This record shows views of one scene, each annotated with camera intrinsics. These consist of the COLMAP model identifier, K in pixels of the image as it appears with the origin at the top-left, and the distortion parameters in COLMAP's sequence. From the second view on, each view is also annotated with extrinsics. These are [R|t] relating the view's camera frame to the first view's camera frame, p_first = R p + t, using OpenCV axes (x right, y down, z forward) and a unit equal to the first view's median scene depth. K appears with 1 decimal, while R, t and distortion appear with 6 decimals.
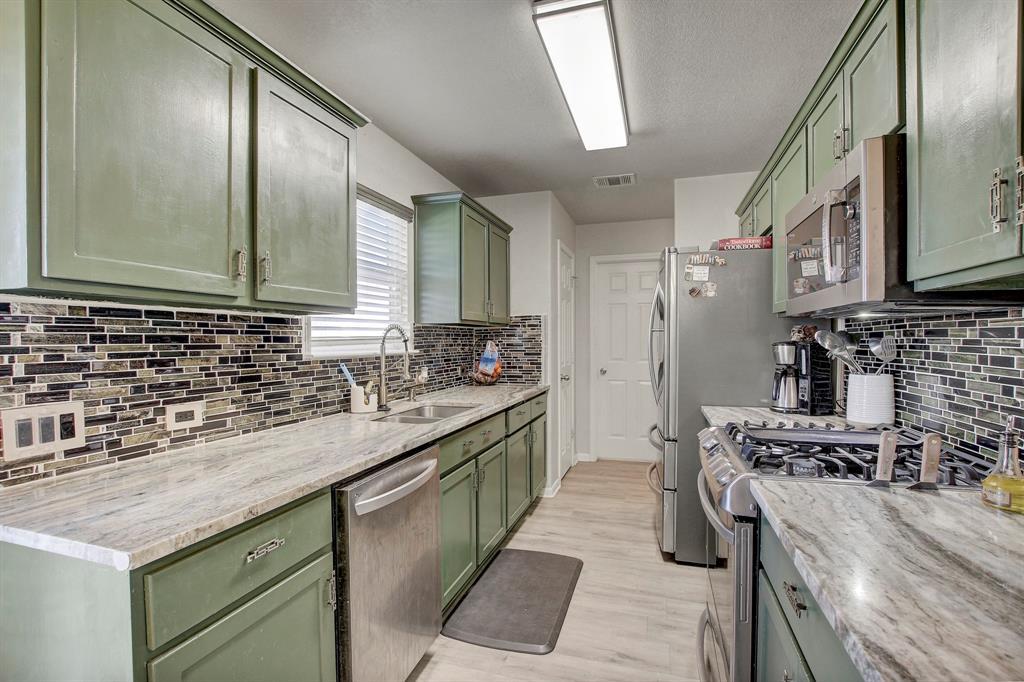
lens RADIAL K [[479.7, 0, 512.0], [0, 479.7, 341.0], [0, 0, 1]] dist [-0.023161, 0.000194]
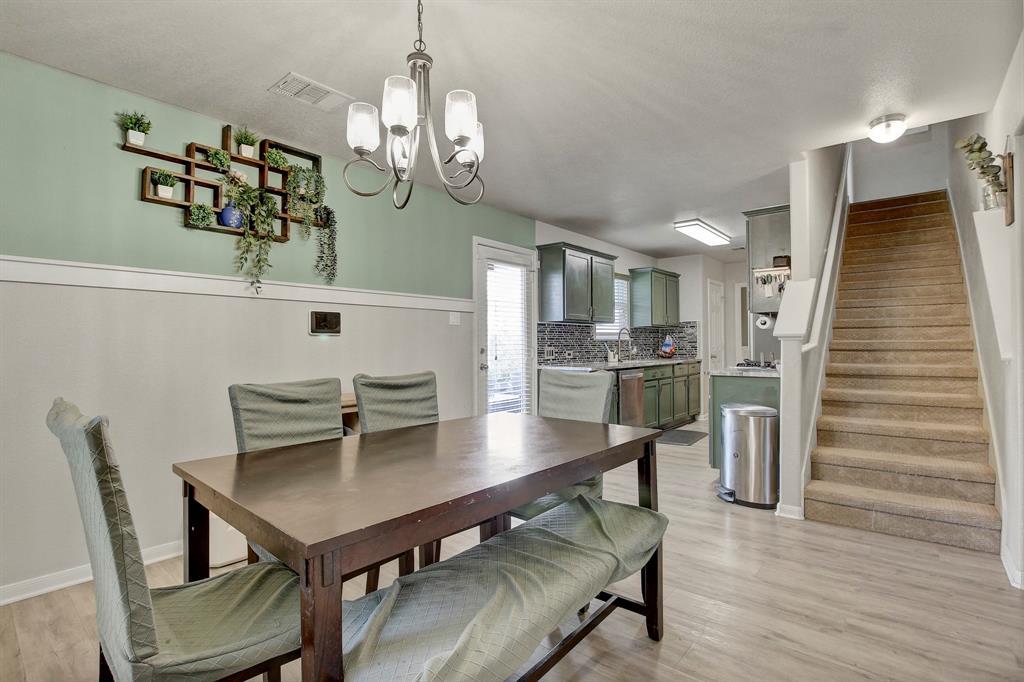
lens RADIAL K [[479.7, 0, 512.0], [0, 479.7, 341.0], [0, 0, 1]] dist [-0.023161, 0.000194]
pose [[0.922541, -0.006496, -0.385845, 0.160065], [0.003513, 0.999958, -0.008436, 0.050965], [0.385884, 0.006427, 0.922525, -1.385866]]
